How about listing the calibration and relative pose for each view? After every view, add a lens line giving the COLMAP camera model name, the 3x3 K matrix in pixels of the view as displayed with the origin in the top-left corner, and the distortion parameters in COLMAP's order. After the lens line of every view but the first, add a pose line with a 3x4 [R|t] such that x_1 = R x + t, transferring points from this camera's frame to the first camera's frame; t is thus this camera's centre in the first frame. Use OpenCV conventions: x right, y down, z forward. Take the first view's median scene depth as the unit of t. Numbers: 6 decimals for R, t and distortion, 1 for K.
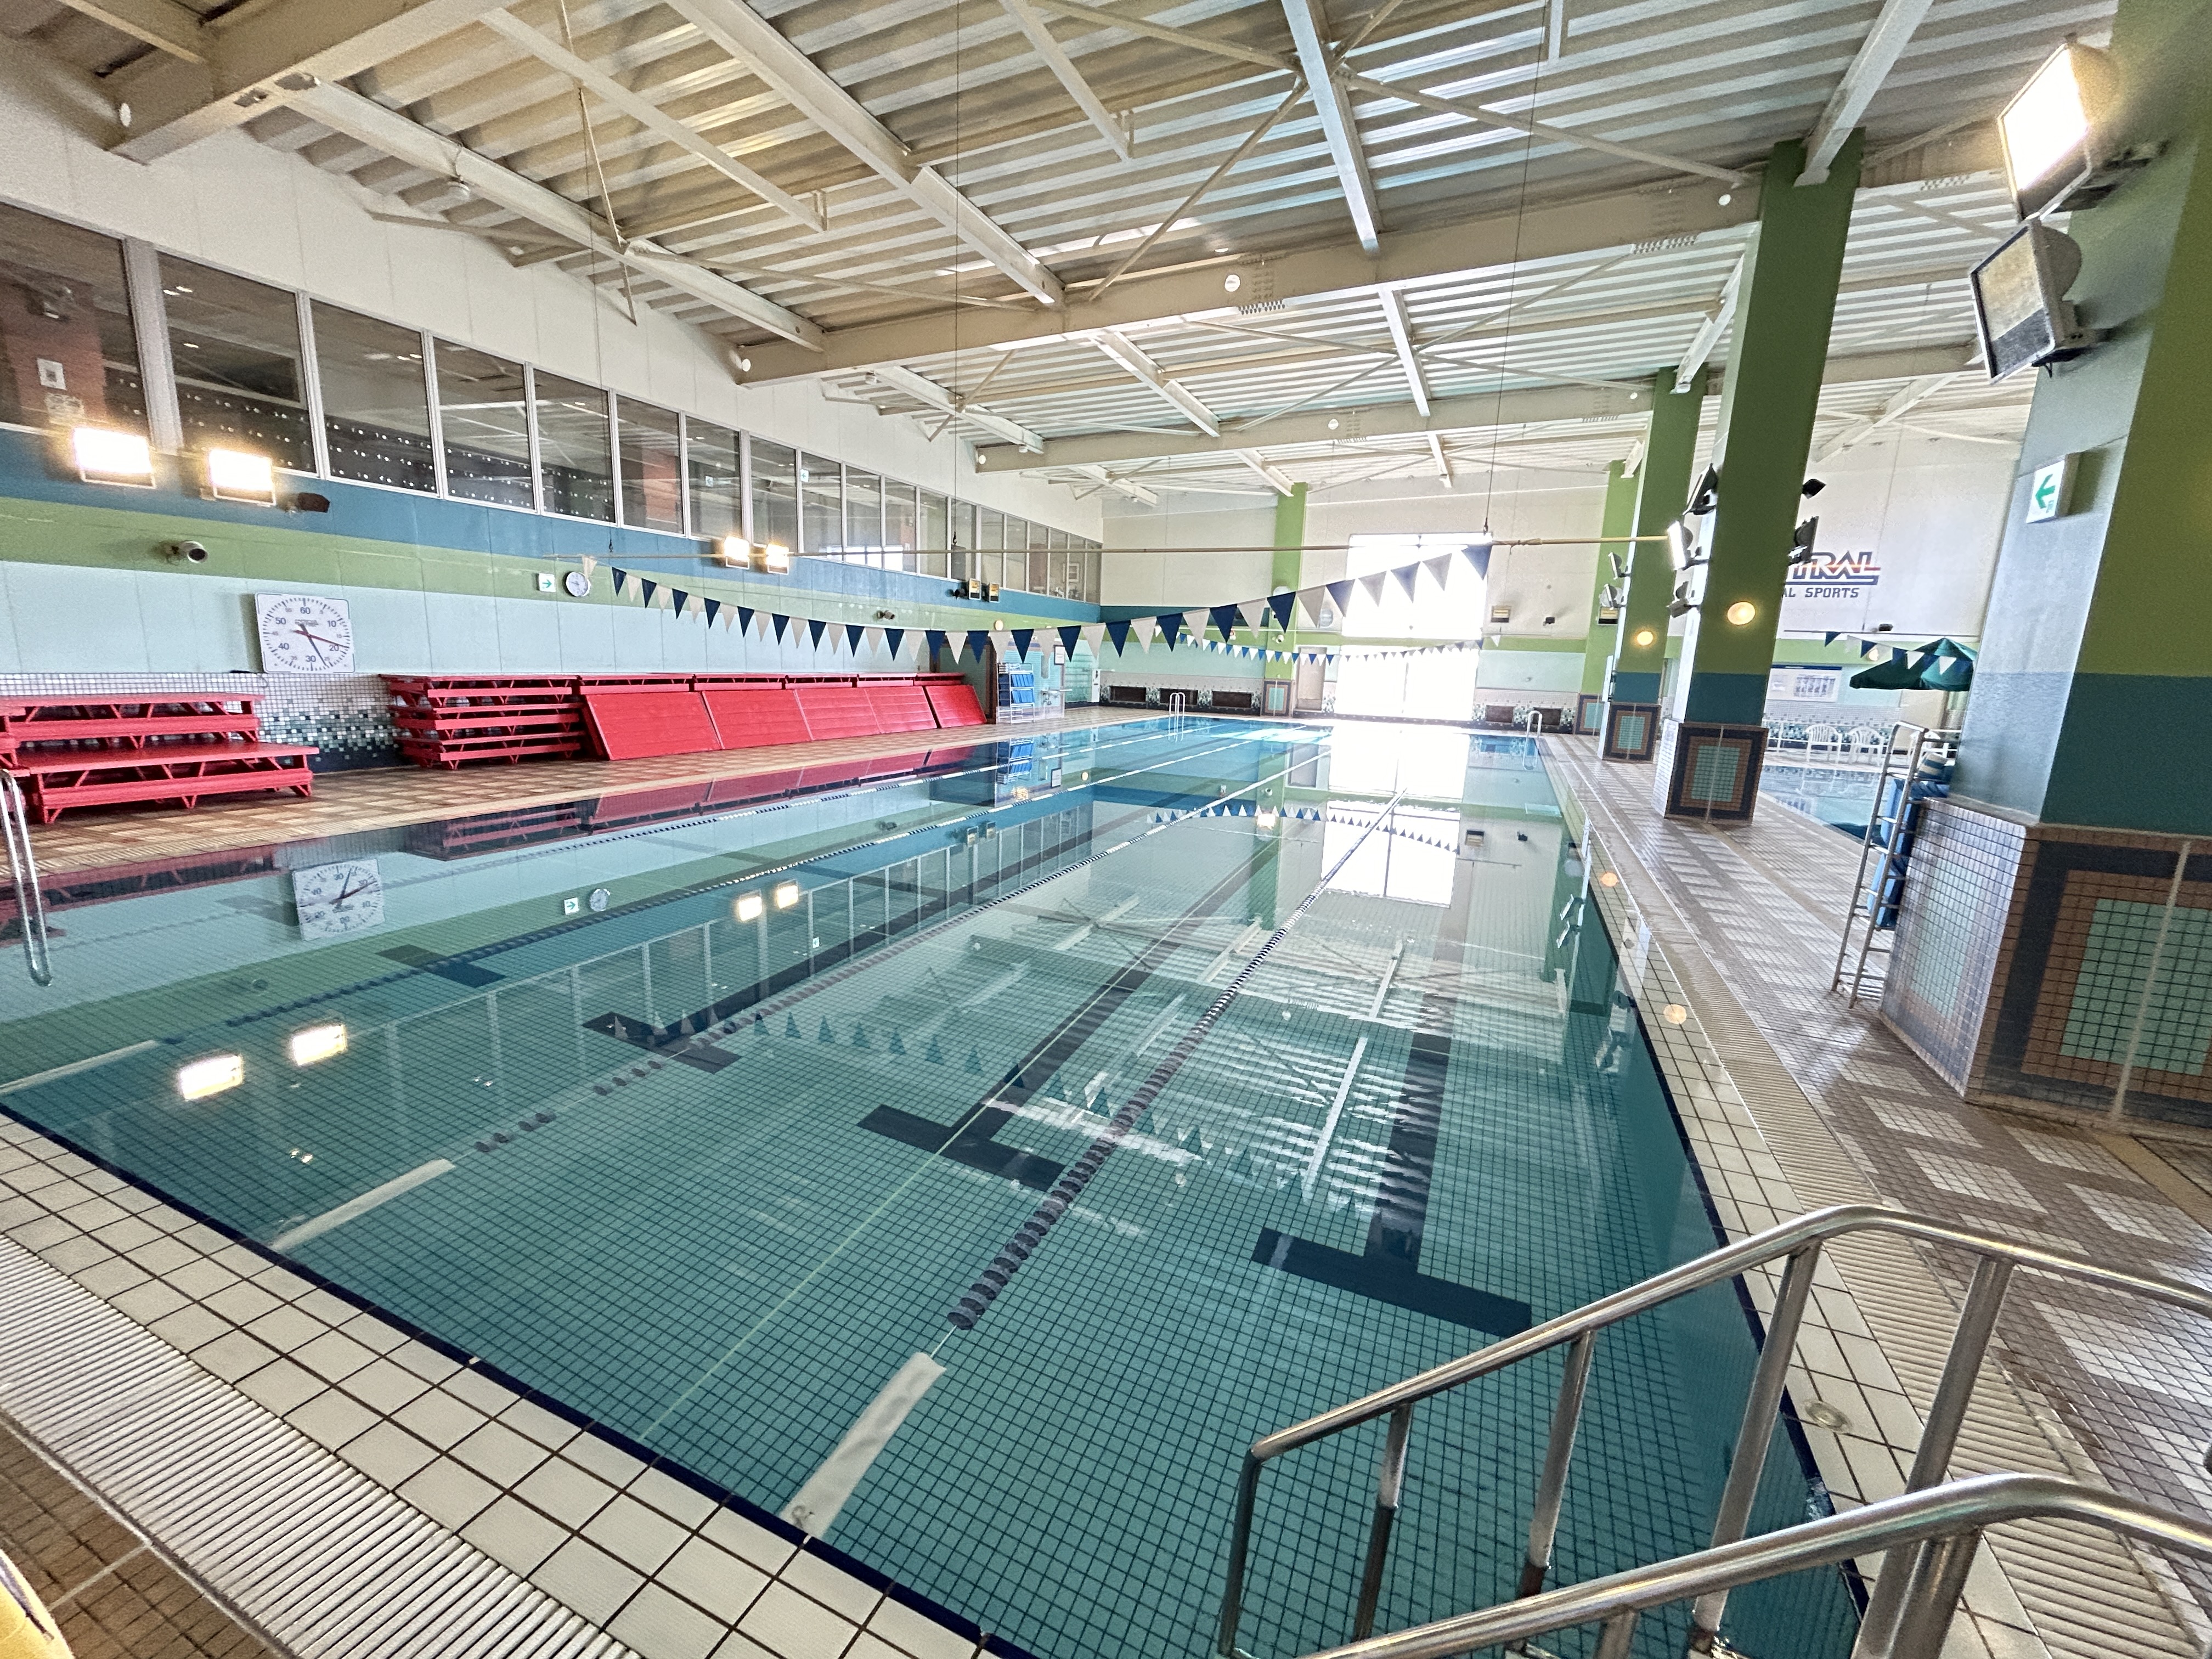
lens RADIAL K [[899.9, 0, 1107.9], [0, 899.9, 840.3], [0, 0, 1]] dist [-0.003231, 0.000270]
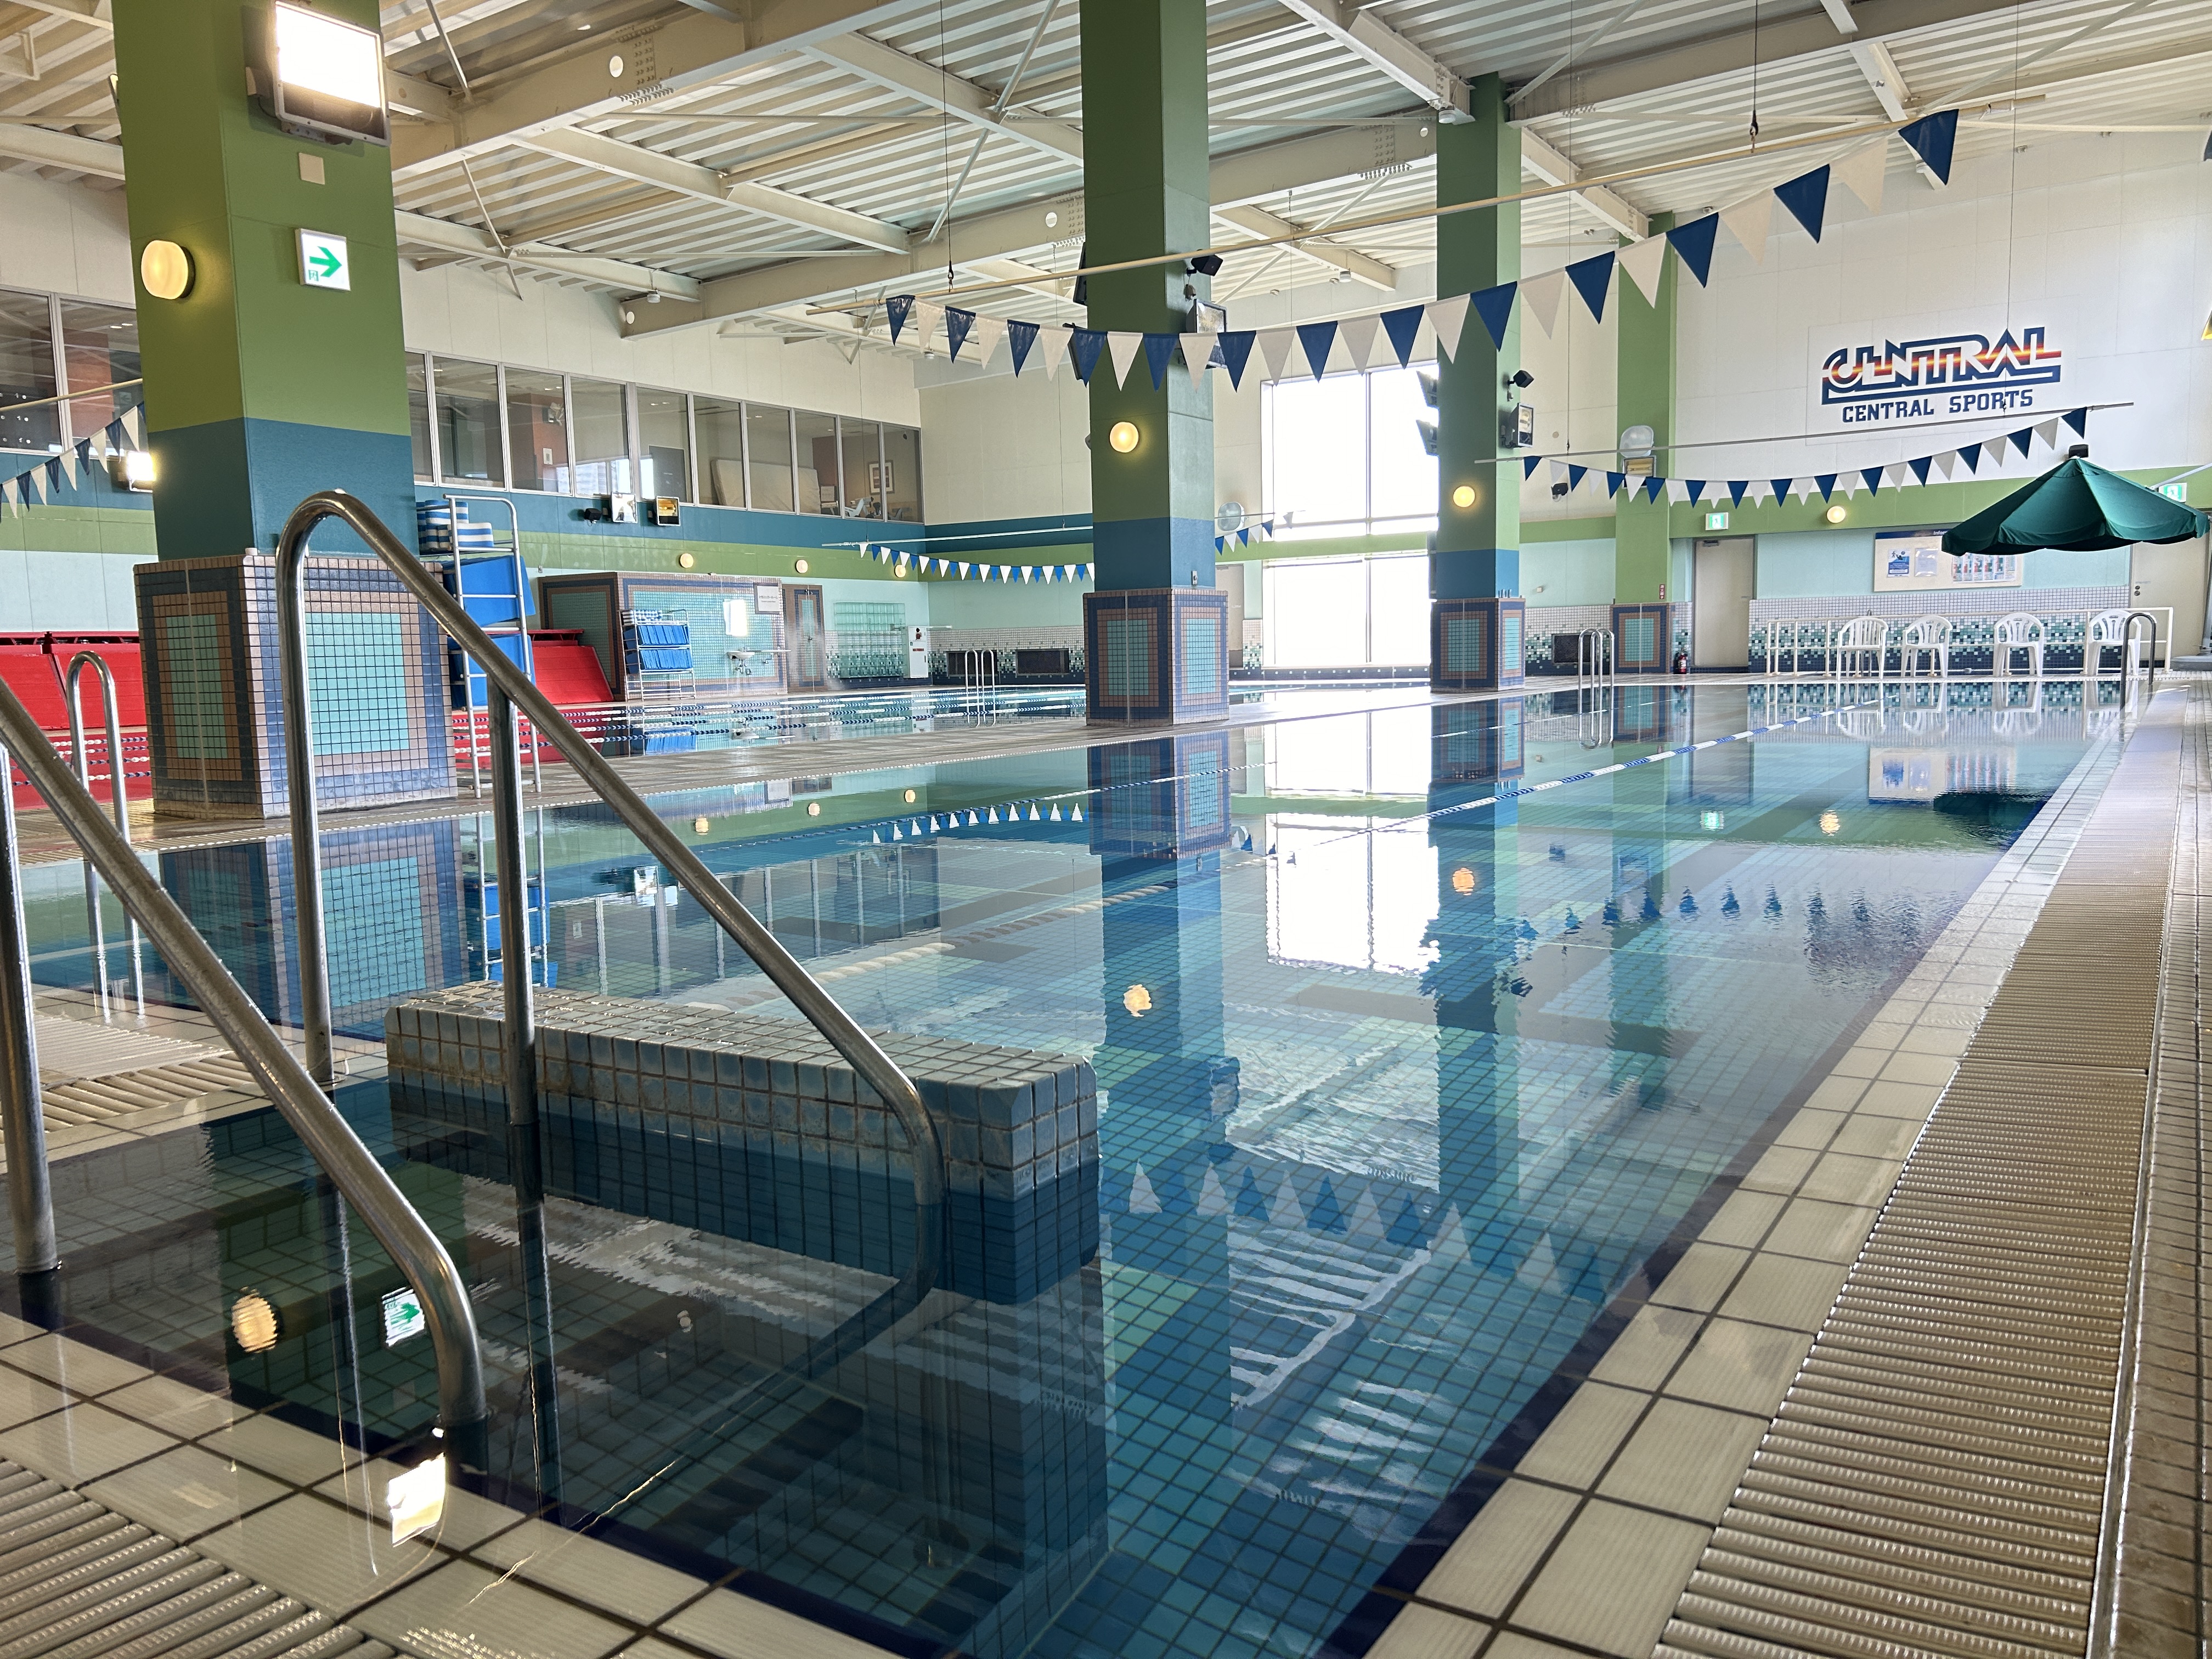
lens RADIAL K [[1659.0, 0, 1103.7], [0, 1659.0, 828.8], [0, 0, 1]] dist [0.026095, -0.012958]
pose [[0.986658, -0.044130, -0.156710, 0.399594], [0.029562, 0.995123, -0.094108, 0.087249], [0.160099, 0.088220, 0.983151, -0.138512]]
